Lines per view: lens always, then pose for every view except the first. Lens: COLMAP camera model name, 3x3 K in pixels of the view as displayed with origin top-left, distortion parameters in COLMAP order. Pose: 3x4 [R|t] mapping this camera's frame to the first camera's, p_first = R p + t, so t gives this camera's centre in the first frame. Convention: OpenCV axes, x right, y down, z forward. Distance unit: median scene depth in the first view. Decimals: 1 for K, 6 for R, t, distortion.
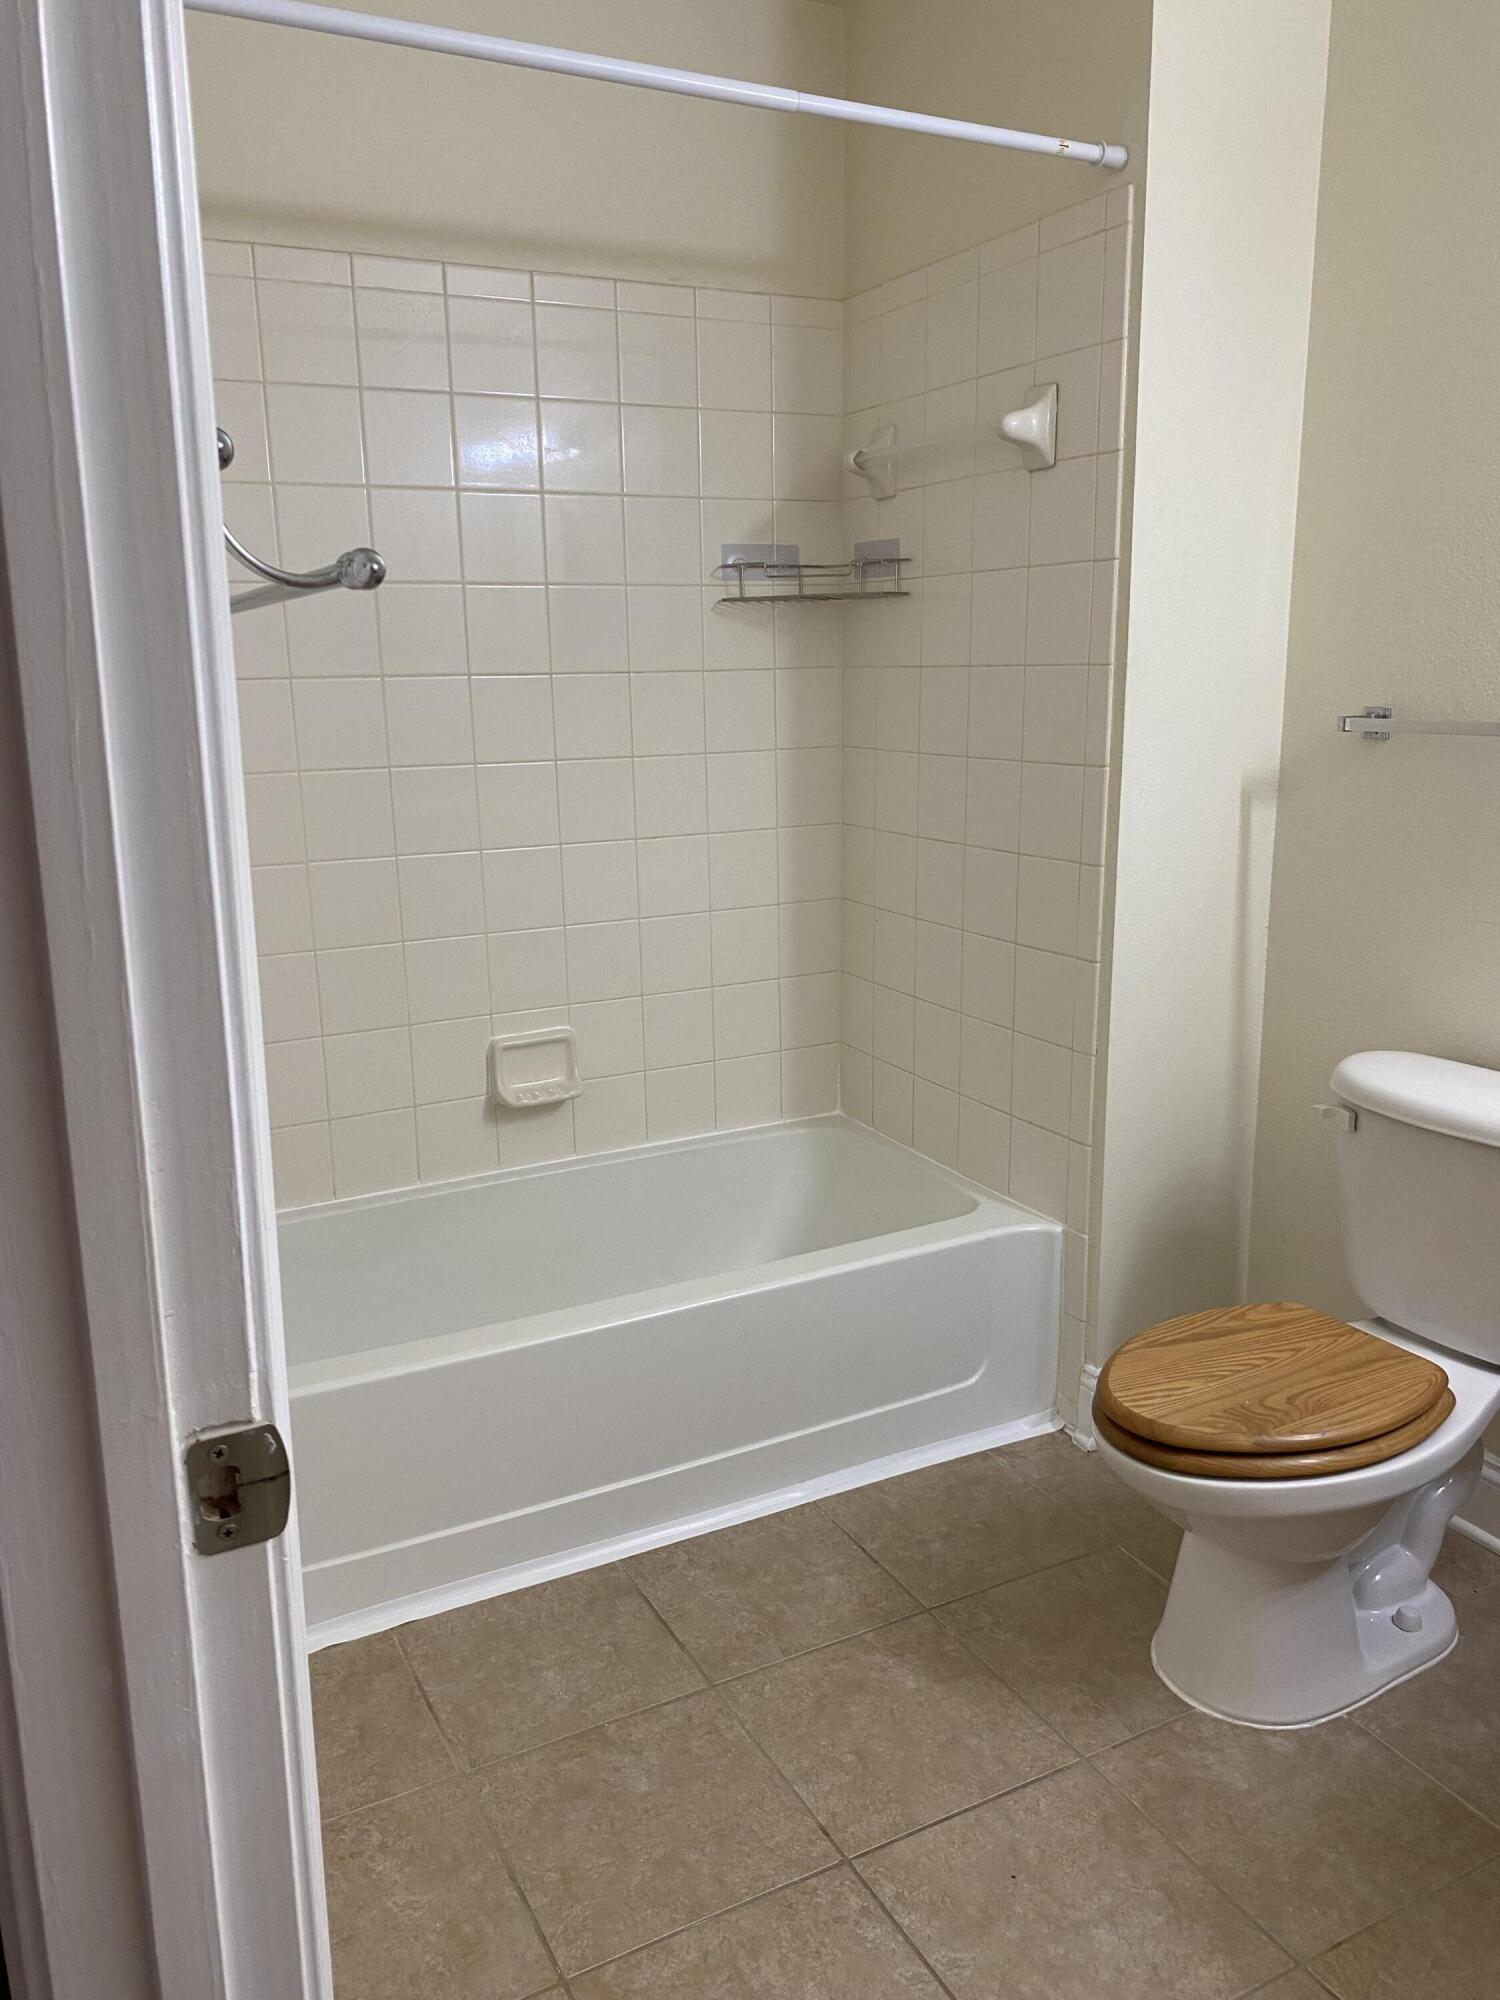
lens RADIAL K [[1515.0, 0, 756.0], [0, 1515.0, 999.1], [0, 0, 1]] dist [0.034467, -0.040023]
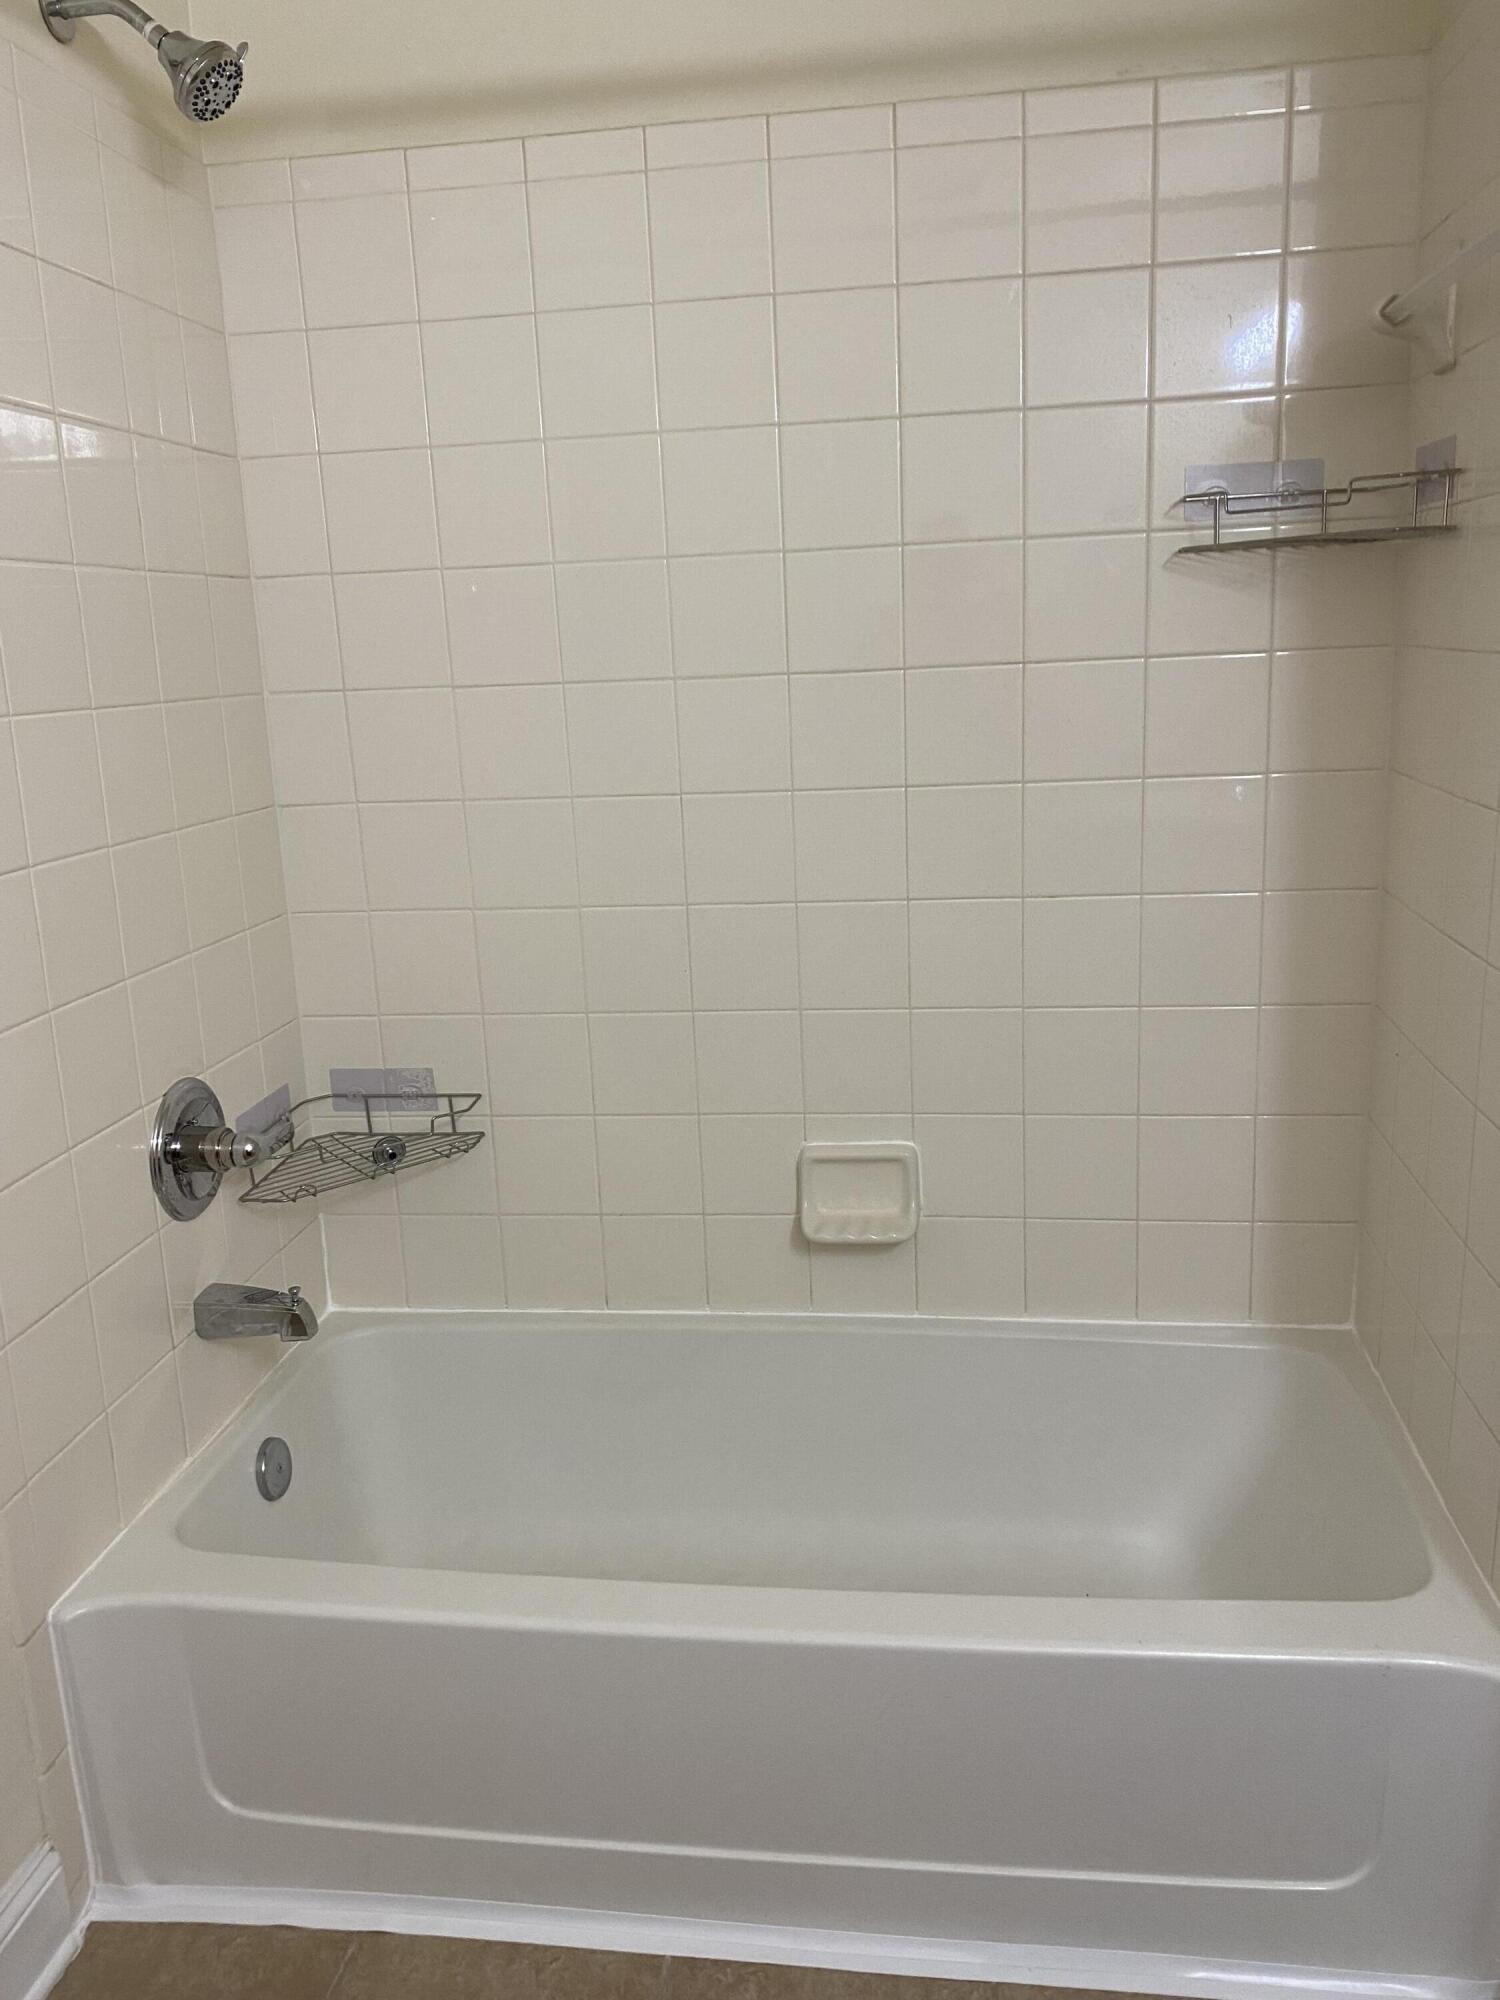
lens RADIAL K [[1515.0, 0, 846.1], [0, 1515.0, 954.7], [0, 0, 1]] dist [0.034467, -0.040023]
pose [[0.812775, 0.110625, -0.571978, 0.262523], [-0.101127, 0.993691, 0.048486, -0.105266], [0.573733, 0.018434, 0.818835, 0.376640]]
